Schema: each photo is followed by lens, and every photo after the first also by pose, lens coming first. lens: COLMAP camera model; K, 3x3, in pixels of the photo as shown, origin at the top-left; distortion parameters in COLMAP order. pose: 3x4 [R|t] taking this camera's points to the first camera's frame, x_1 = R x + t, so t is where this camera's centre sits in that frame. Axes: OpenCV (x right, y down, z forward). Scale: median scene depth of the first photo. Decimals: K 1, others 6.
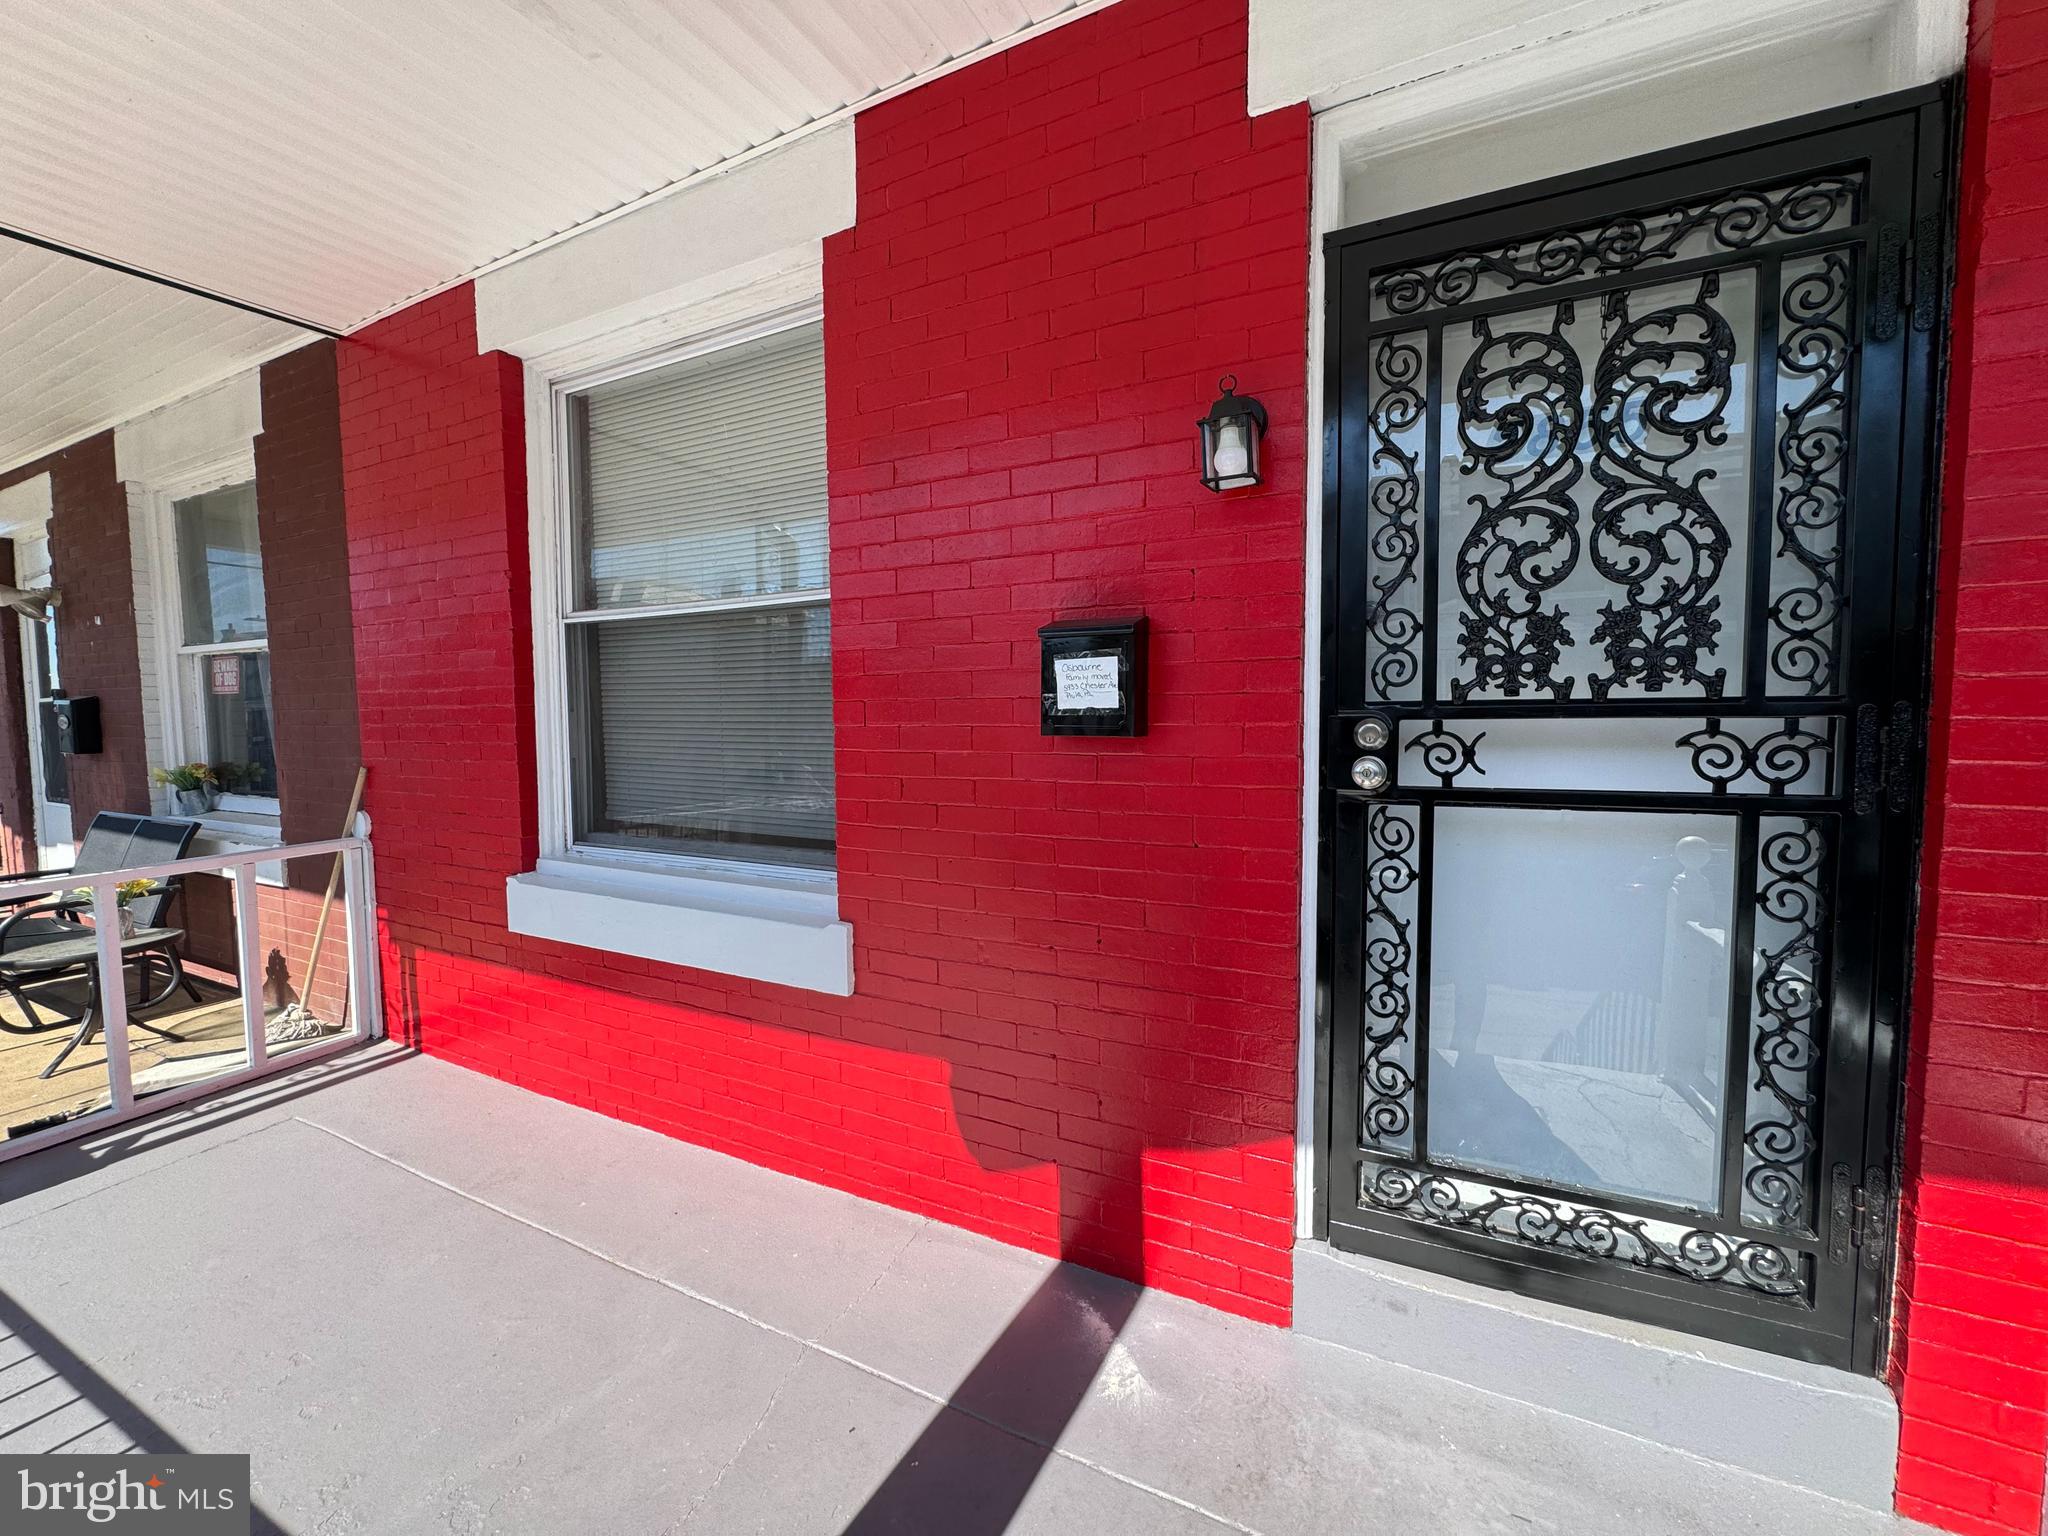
lens RADIAL K [[821.5, 0, 1025.4], [0, 821.5, 765.1], [0, 0, 1]] dist [-0.002793, -0.000280]
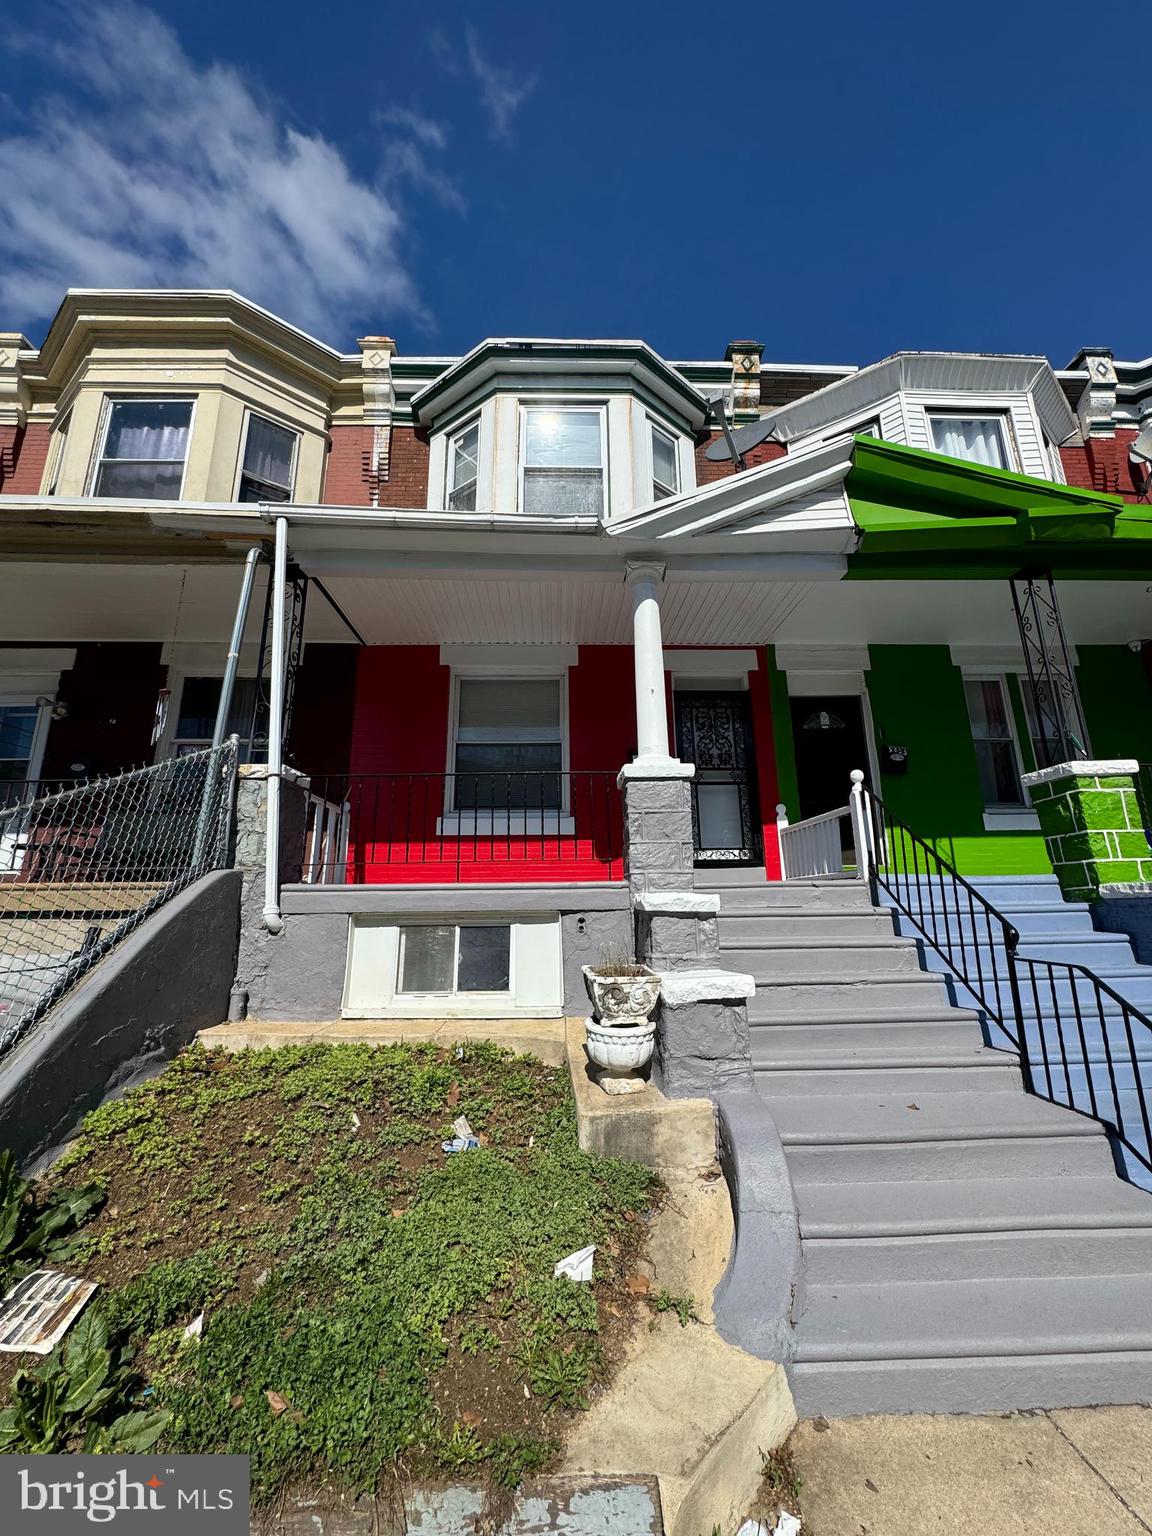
lens RADIAL K [[616.1, 0, 575.1], [0, 616.1, 771.1], [0, 0, 1]] dist [-0.002793, -0.000280]
pose [[0.876186, 0.115112, 0.468025, -2.488669], [0.033172, 0.954355, -0.296826, 1.320773], [-0.480831, 0.275600, 0.832374, -2.411291]]
